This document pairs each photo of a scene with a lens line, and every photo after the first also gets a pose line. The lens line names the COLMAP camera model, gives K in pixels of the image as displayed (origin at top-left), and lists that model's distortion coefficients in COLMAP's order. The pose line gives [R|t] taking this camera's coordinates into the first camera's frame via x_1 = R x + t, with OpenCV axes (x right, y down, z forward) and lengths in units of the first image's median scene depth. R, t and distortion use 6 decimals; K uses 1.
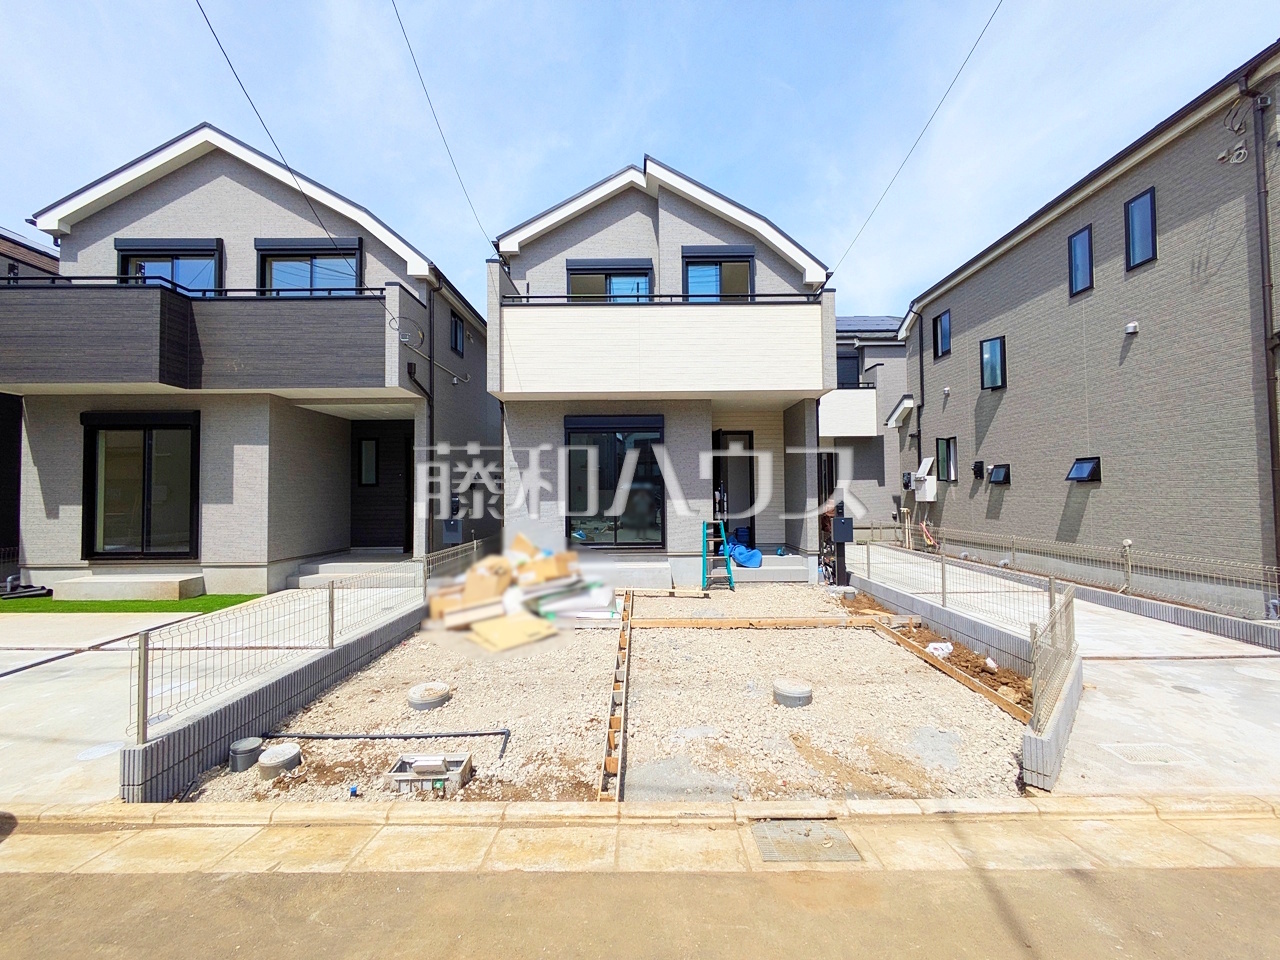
lens RADIAL K [[505.1, 0, 643.9], [0, 505.1, 476.0], [0, 0, 1]] dist [0.002591, 0.000562]
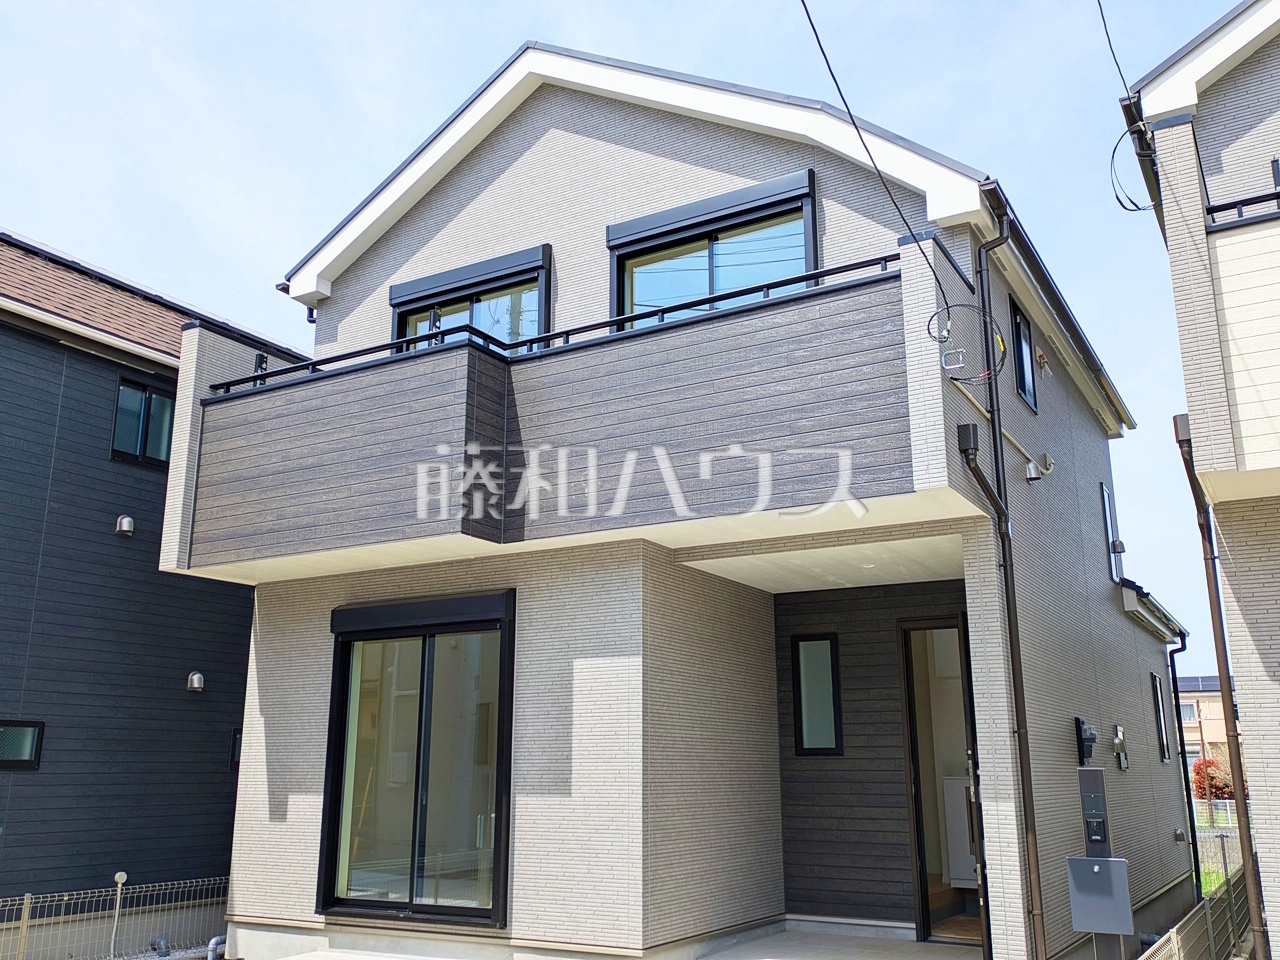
lens RADIAL K [[1121.9, 0, 646.9], [0, 1121.9, 487.0], [0, 0, 1]] dist [0.092306, -0.091000]
pose [[0.863372, -0.115121, -0.491259, -0.224259], [0.011075, 0.977713, -0.209652, -0.001349], [0.504446, 0.175567, 0.845406, 0.145730]]
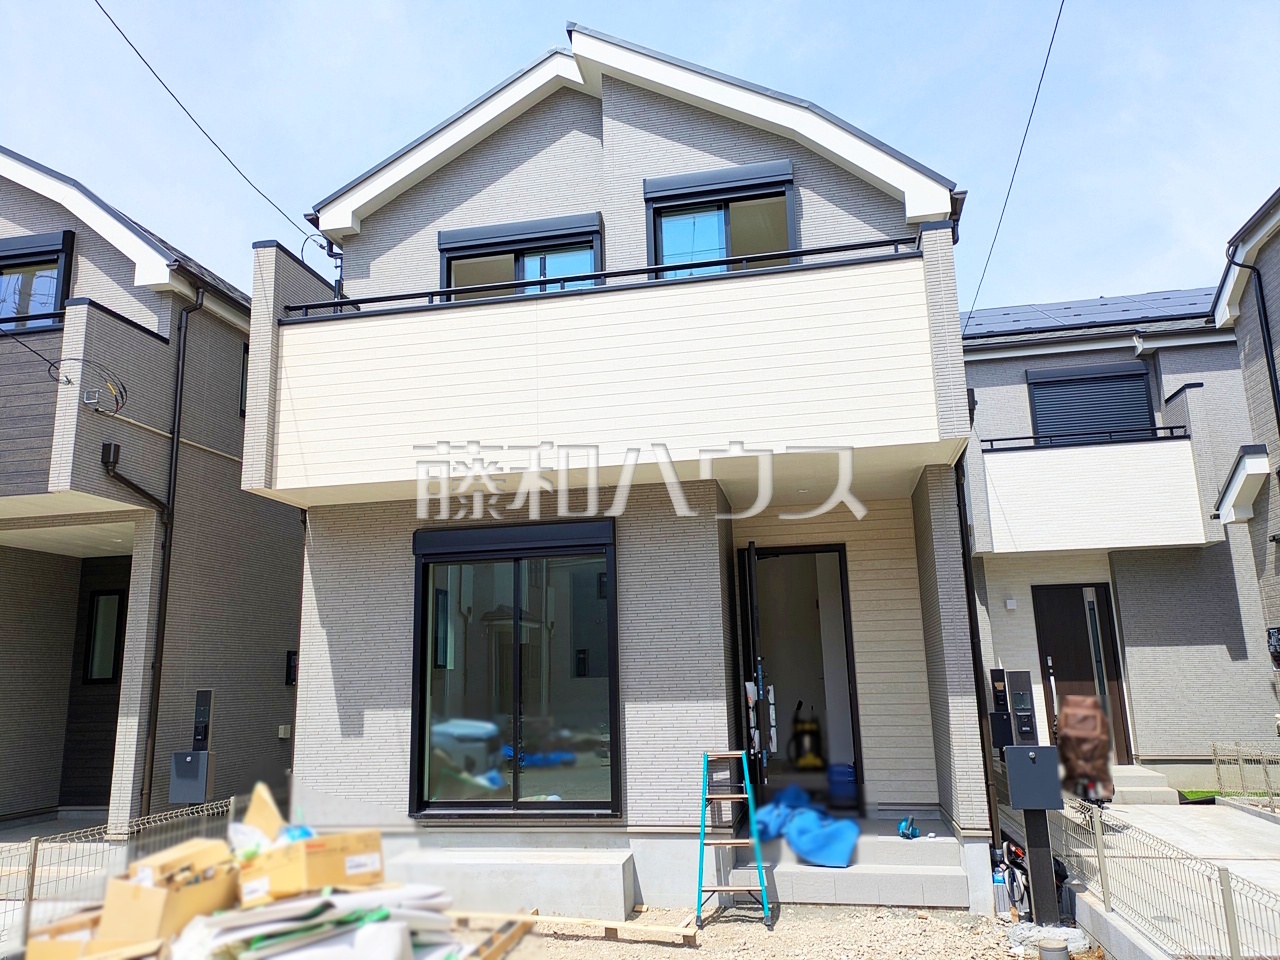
lens RADIAL K [[937.6, 0, 633.0], [0, 937.6, 480.2], [0, 0, 1]] dist [0.060080, -0.052946]
pose [[0.978661, -0.057988, -0.197129, 0.229076], [0.023657, 0.984771, -0.172240, -0.004575], [0.204114, 0.163901, 0.965129, 0.150098]]
